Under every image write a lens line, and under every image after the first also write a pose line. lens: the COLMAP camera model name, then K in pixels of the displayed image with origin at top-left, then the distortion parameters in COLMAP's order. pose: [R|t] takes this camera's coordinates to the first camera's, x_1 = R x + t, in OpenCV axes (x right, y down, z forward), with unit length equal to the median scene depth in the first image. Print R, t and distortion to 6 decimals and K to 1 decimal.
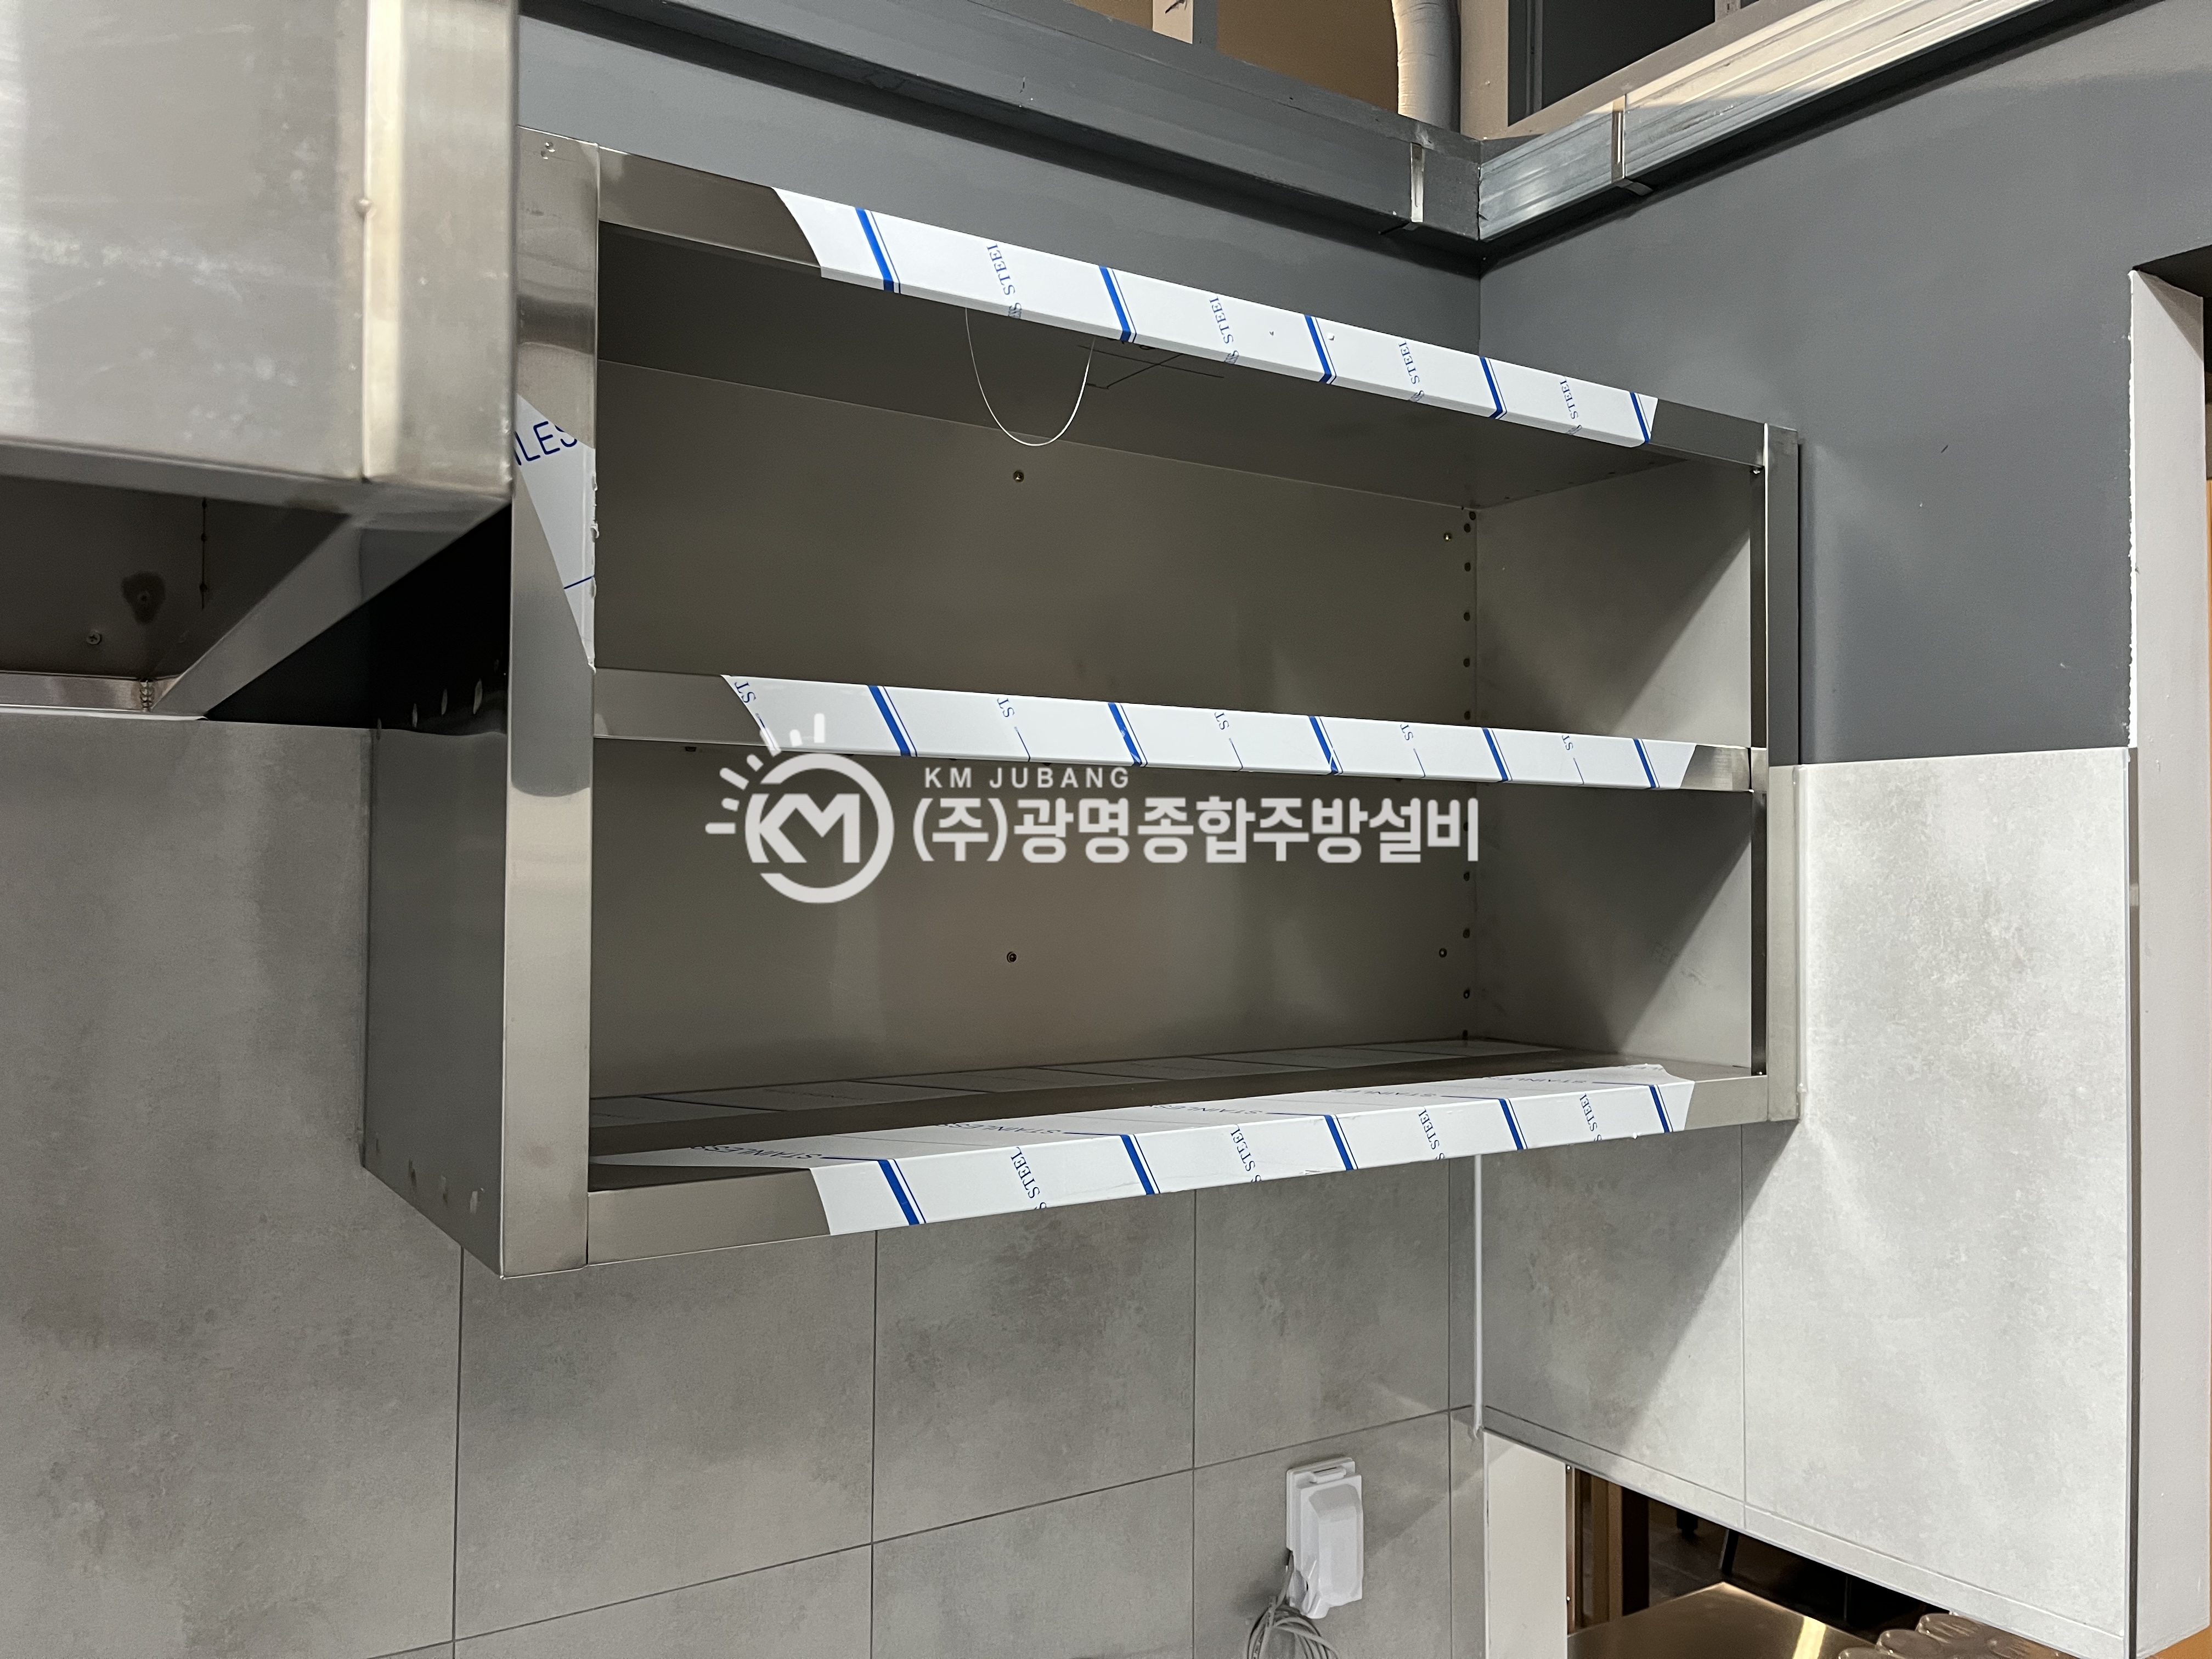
lens RADIAL K [[1699.8, 0, 1113.8], [0, 1699.8, 828.1], [0, 0, 1]] dist [0.061021, -0.087382]
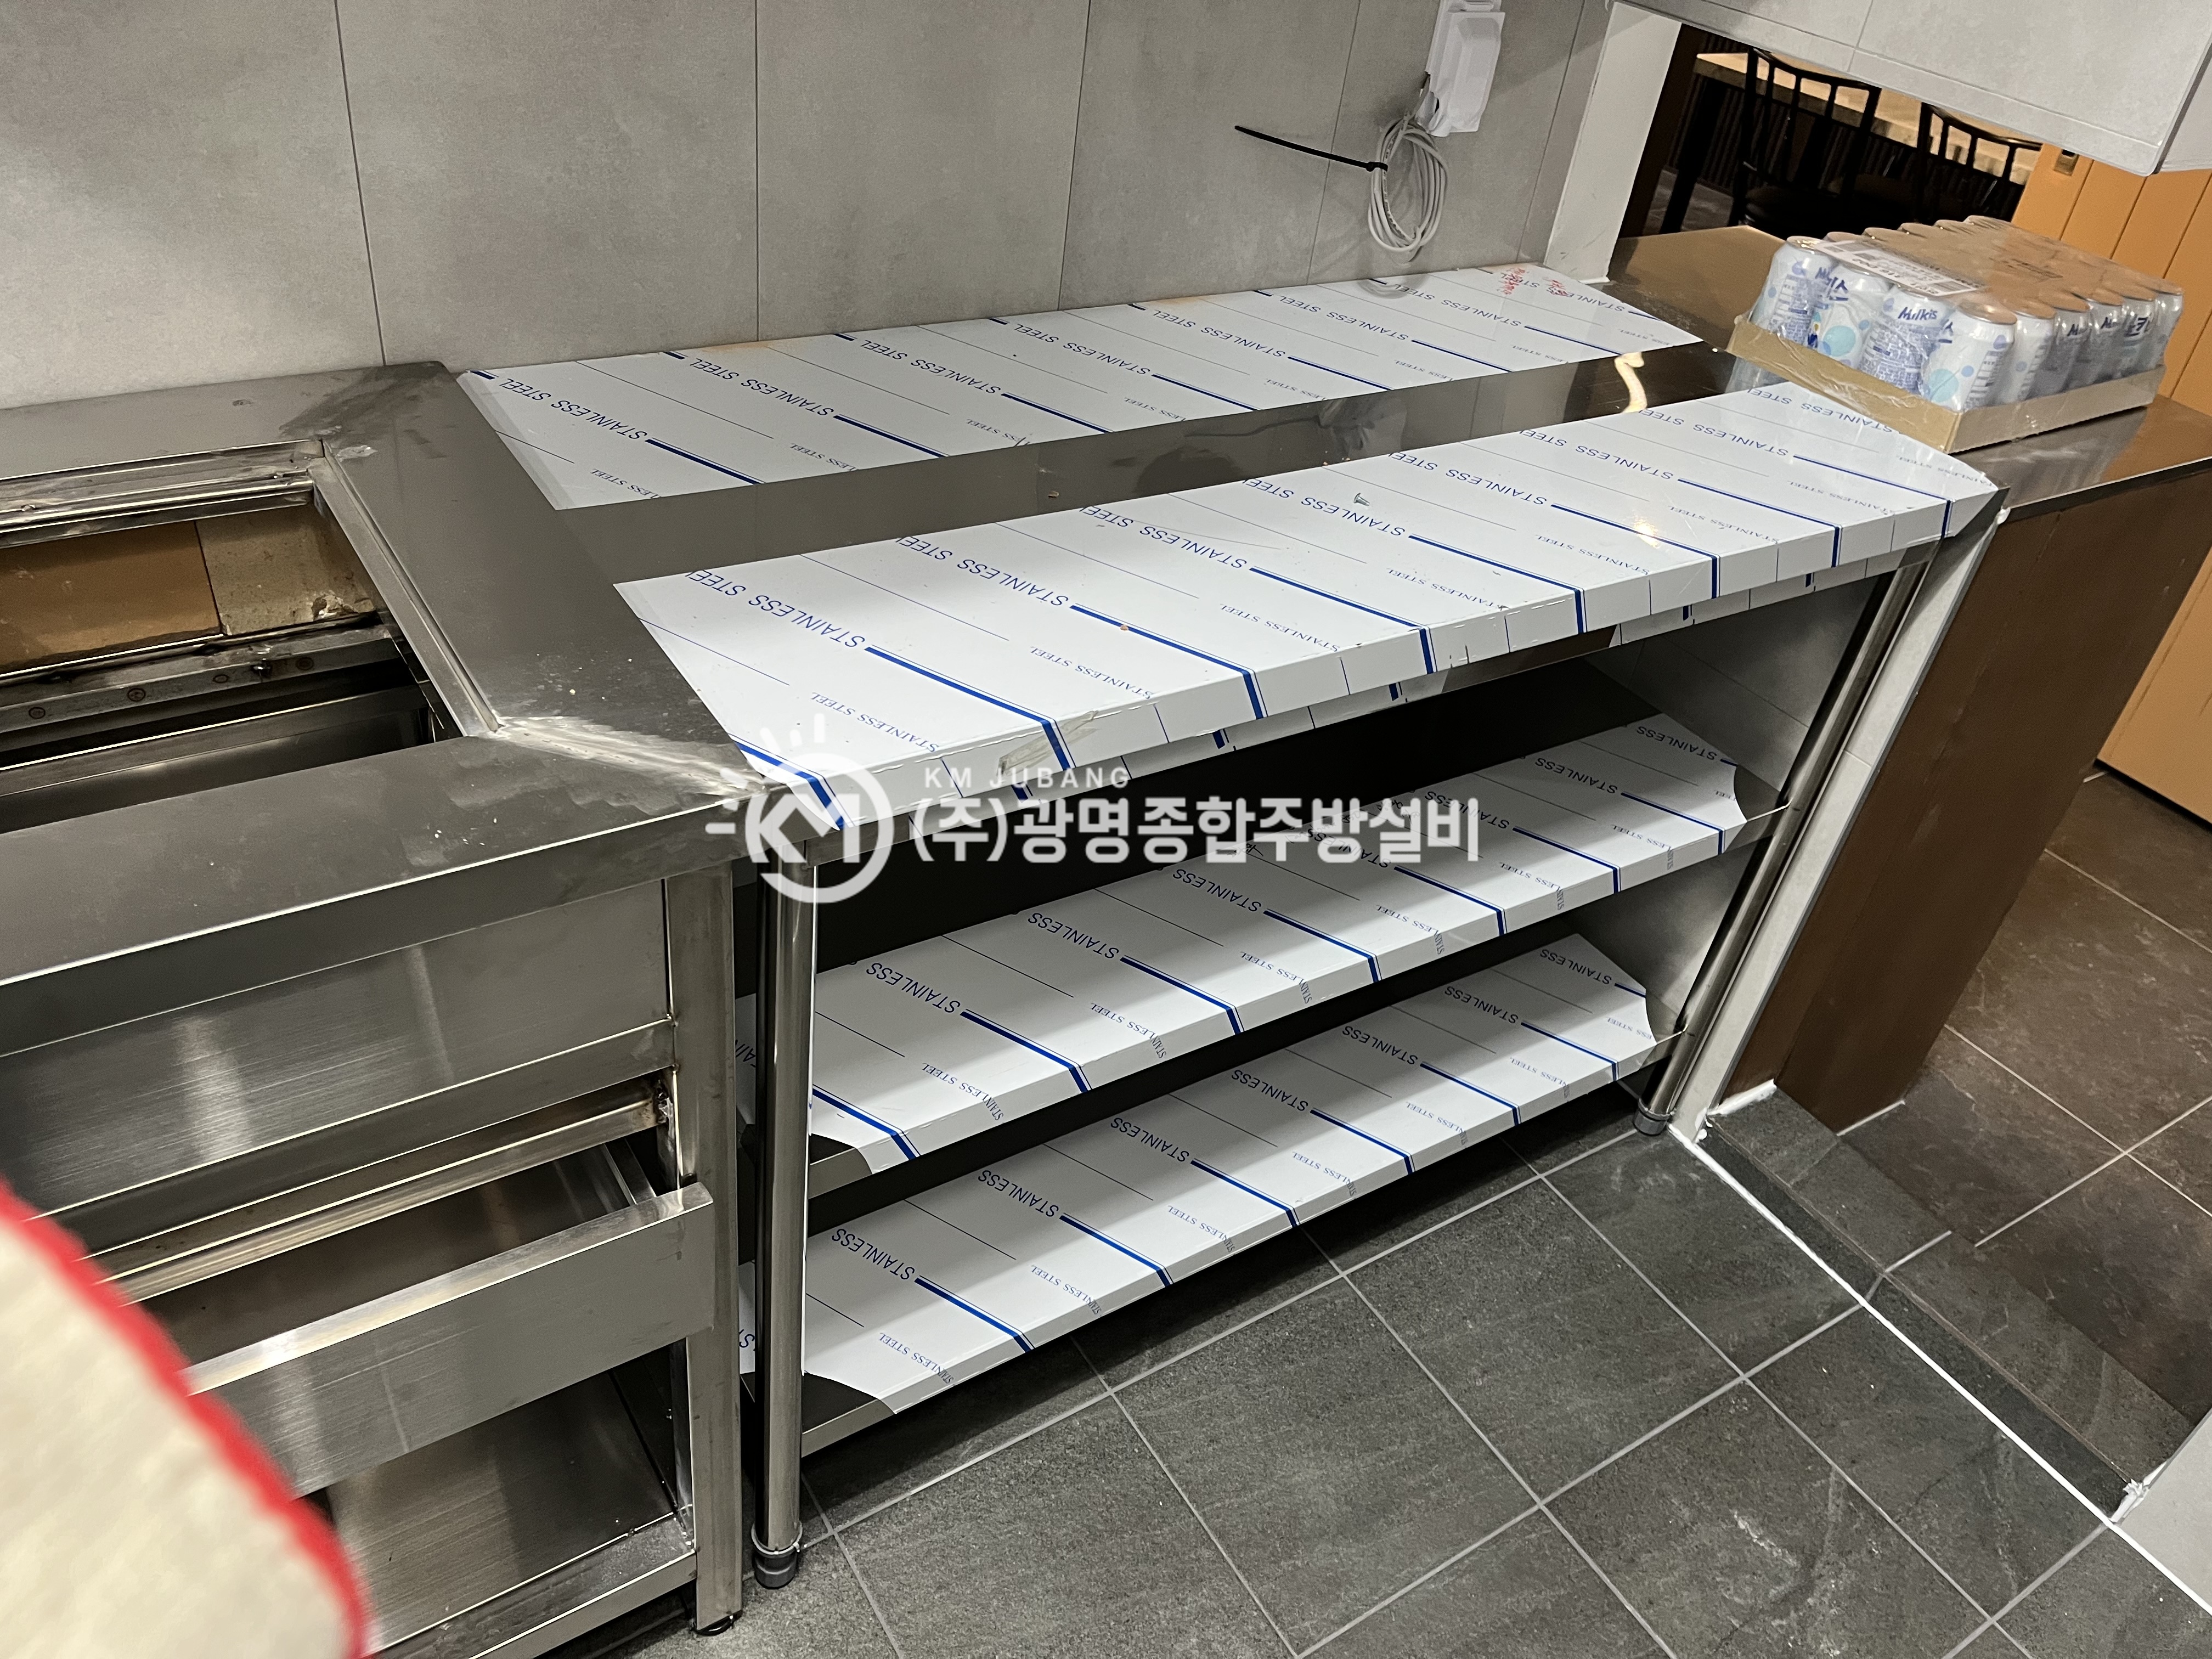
lens RADIAL K [[1699.8, 0, 1113.8], [0, 1699.8, 828.1], [0, 0, 1]] dist [0.061021, -0.087382]
pose [[0.994006, 0.092590, 0.058135, -0.120306], [-0.108827, 0.787143, 0.607094, 0.153849], [0.010451, -0.609781, 0.792501, -0.184451]]
